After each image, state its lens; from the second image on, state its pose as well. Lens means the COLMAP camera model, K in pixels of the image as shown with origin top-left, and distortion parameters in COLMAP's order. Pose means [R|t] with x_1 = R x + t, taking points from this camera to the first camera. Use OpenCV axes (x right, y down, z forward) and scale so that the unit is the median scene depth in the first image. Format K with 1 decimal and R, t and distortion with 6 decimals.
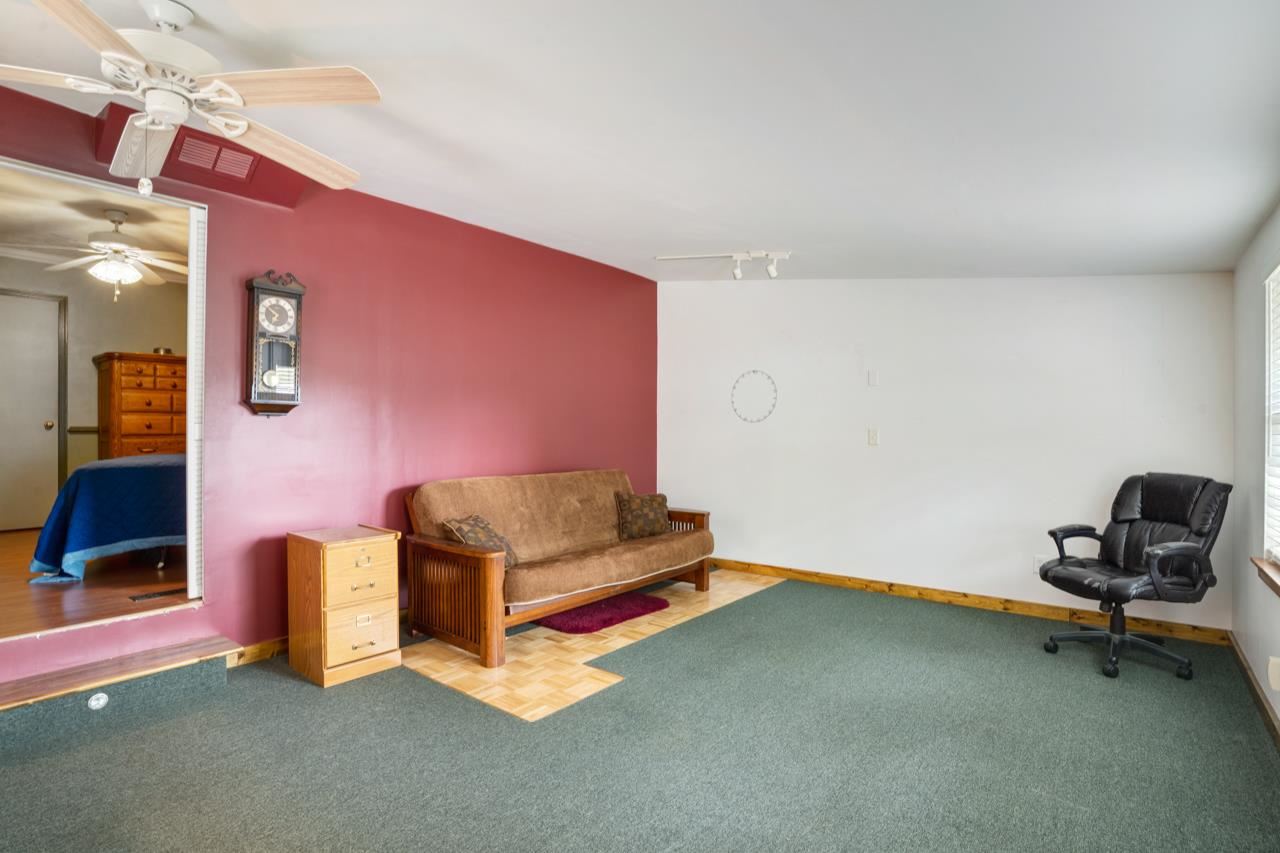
lens RADIAL K [[649.4, 0, 638.5], [0, 649.4, 426.1], [0, 0, 1]] dist [-0.005167, -0.000471]
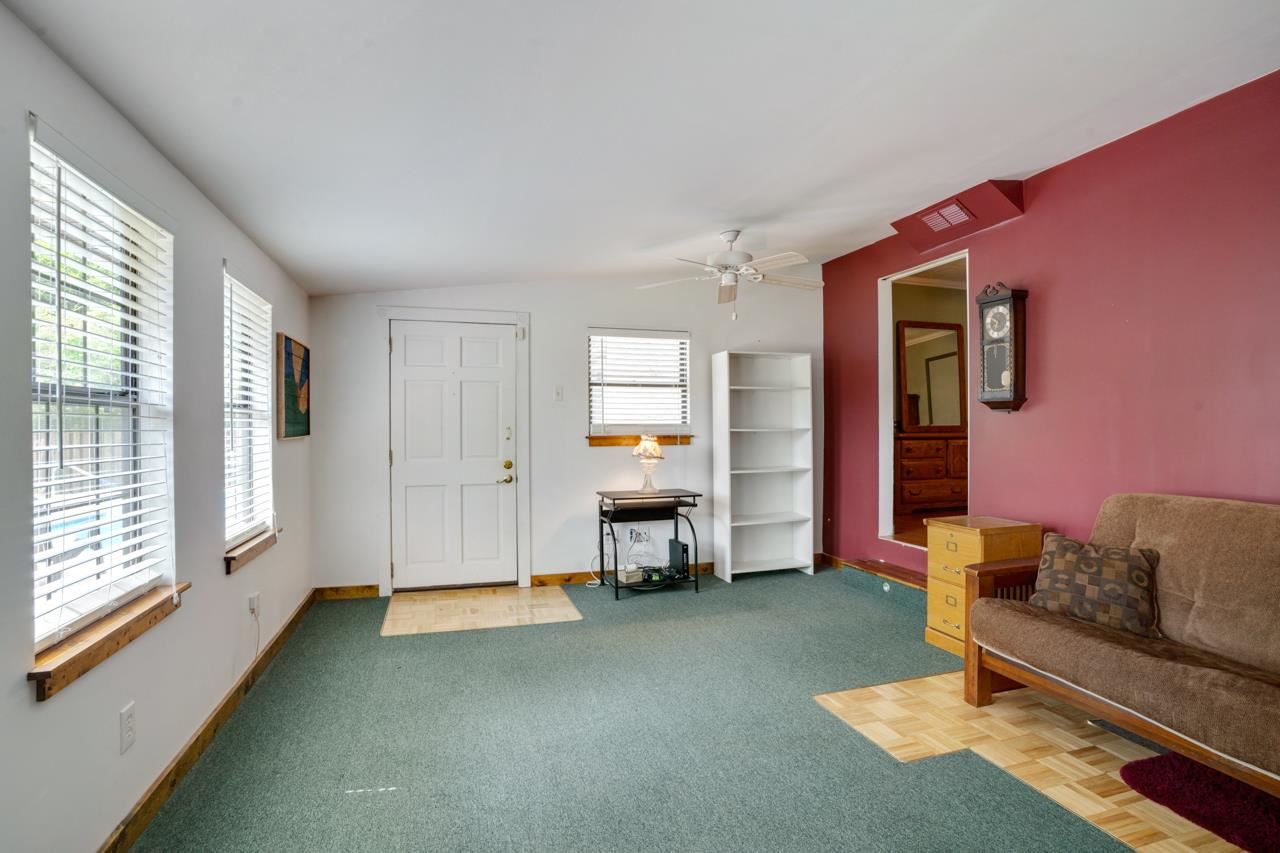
lens RADIAL K [[597.5, 0, 640.1], [0, 597.5, 431.2], [0, 0, 1]] dist [0.004229, 0.001056]
pose [[-0.543648, -0.001103, -0.839313, 0.656577], [0.004051, 0.999984, -0.003938, 0.020288], [0.839304, -0.005541, -0.543635, 1.053594]]
